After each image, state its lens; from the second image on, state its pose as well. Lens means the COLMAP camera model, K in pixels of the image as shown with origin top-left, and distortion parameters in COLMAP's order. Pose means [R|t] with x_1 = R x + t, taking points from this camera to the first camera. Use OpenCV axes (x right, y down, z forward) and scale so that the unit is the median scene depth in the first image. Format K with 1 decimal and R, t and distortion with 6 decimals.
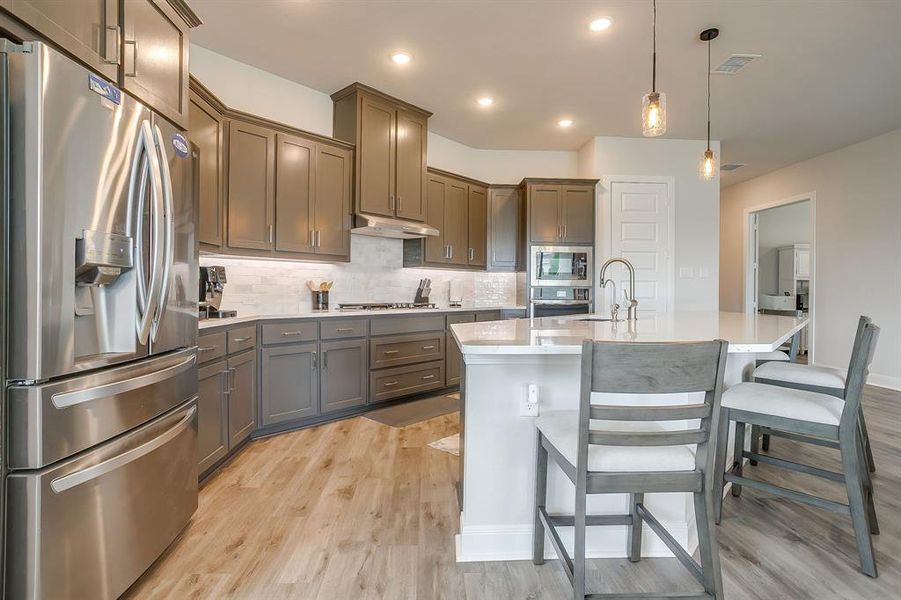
lens RADIAL K [[444.3, 0, 447.0], [0, 444.3, 296.8], [0, 0, 1]] dist [-0.037593, 0.017788]
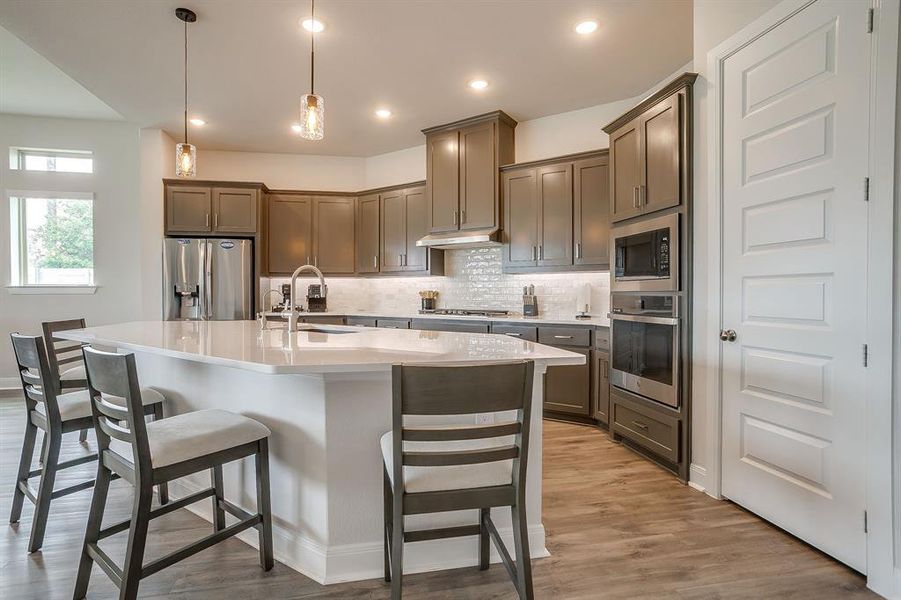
lens RADIAL K [[444.3, 0, 444.3], [0, 444.3, 297.4], [0, 0, 1]] dist [-0.037593, 0.017788]
pose [[0.154856, 0.004623, -0.987926, 0.844199], [-0.008718, 0.999957, 0.003312, -0.017589], [0.987899, 0.008100, 0.154889, 0.714352]]
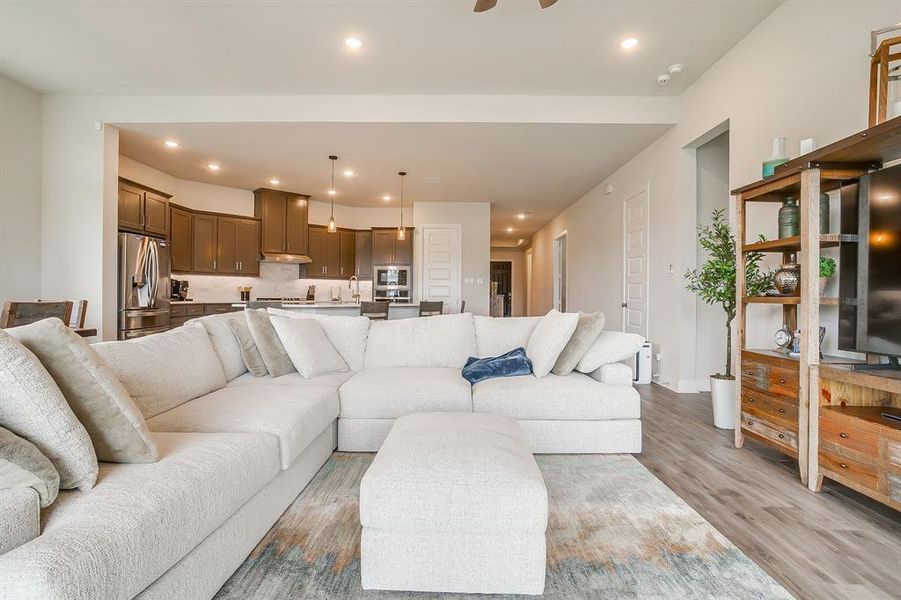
lens RADIAL K [[444.3, 0, 448.6], [0, 444.3, 295.9], [0, 0, 1]] dist [-0.037593, 0.017788]
pose [[0.998463, 0.001094, -0.055420, 0.620032], [-0.001757, 0.999927, -0.011919, 0.024259], [0.055403, 0.011998, 0.998392, -0.778216]]
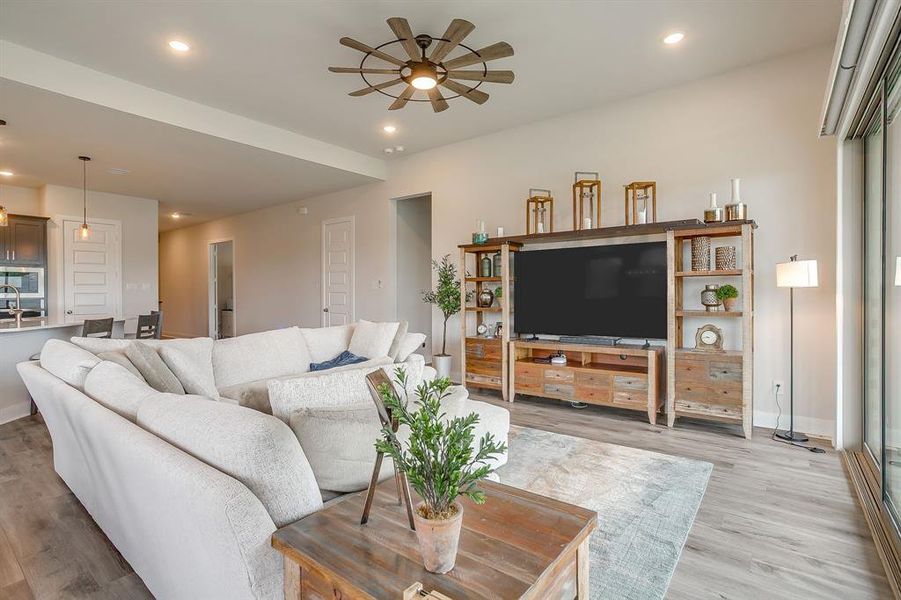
lens RADIAL K [[444.3, 0, 445.2], [0, 444.3, 297.8], [0, 0, 1]] dist [-0.037593, 0.017788]
pose [[0.652439, -0.014879, 0.757695, 0.133100], [0.016349, 0.999851, 0.005555, -0.013112], [-0.757665, 0.008763, 0.652585, -0.819023]]
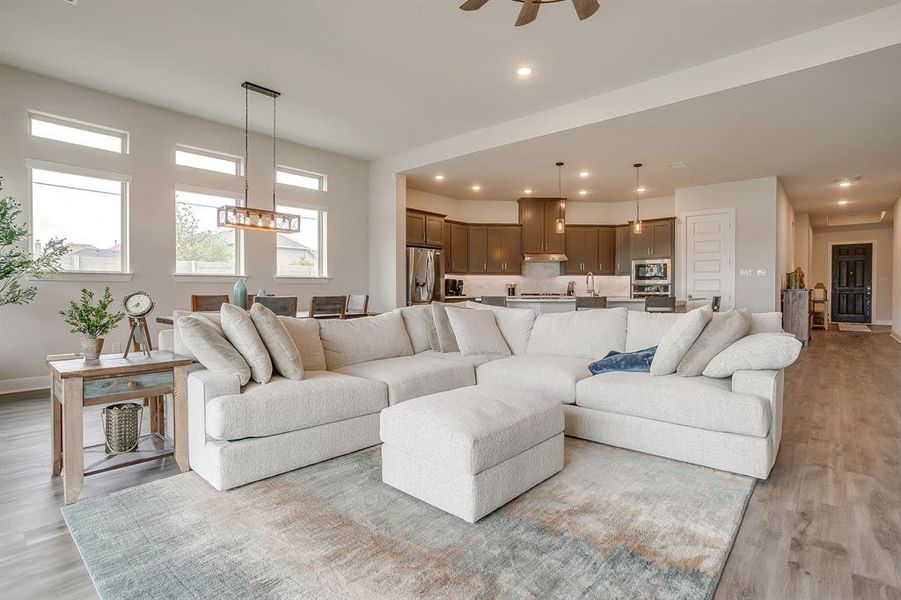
lens RADIAL K [[444.3, 0, 449.3], [0, 444.3, 296.4], [0, 0, 1]] dist [-0.037593, 0.017788]
pose [[0.721869, 0.006400, -0.692000, 0.923916], [-0.005595, 0.999979, 0.003412, 0.022687], [0.692007, 0.001409, 0.721889, -0.769116]]
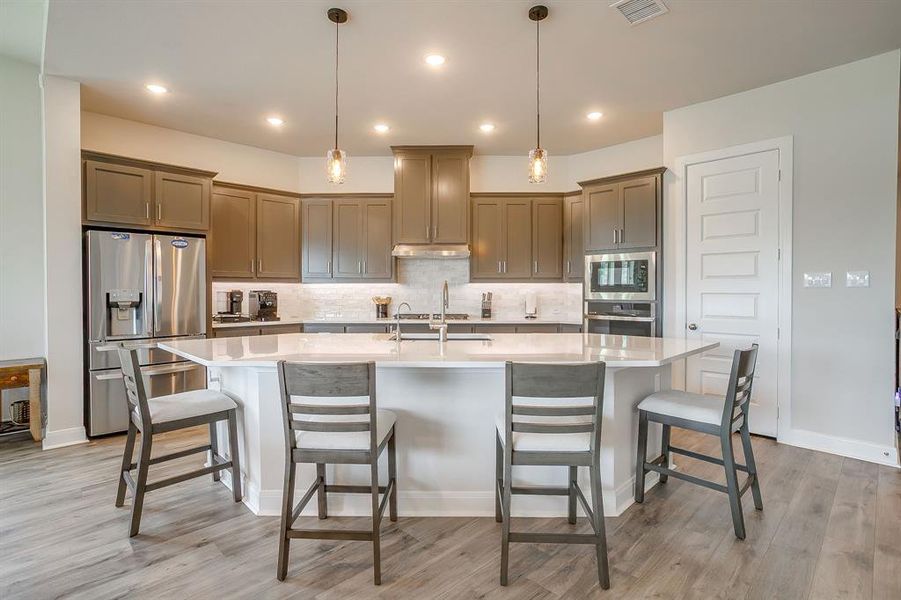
lens RADIAL K [[444.3, 0, 448.0], [0, 444.3, 297.1], [0, 0, 1]] dist [-0.037593, 0.017788]
pose [[0.673127, 0.006200, -0.739501, 0.721658], [-0.004304, 0.999981, 0.004465, -0.035046], [0.739514, 0.000177, 0.673141, 0.196125]]
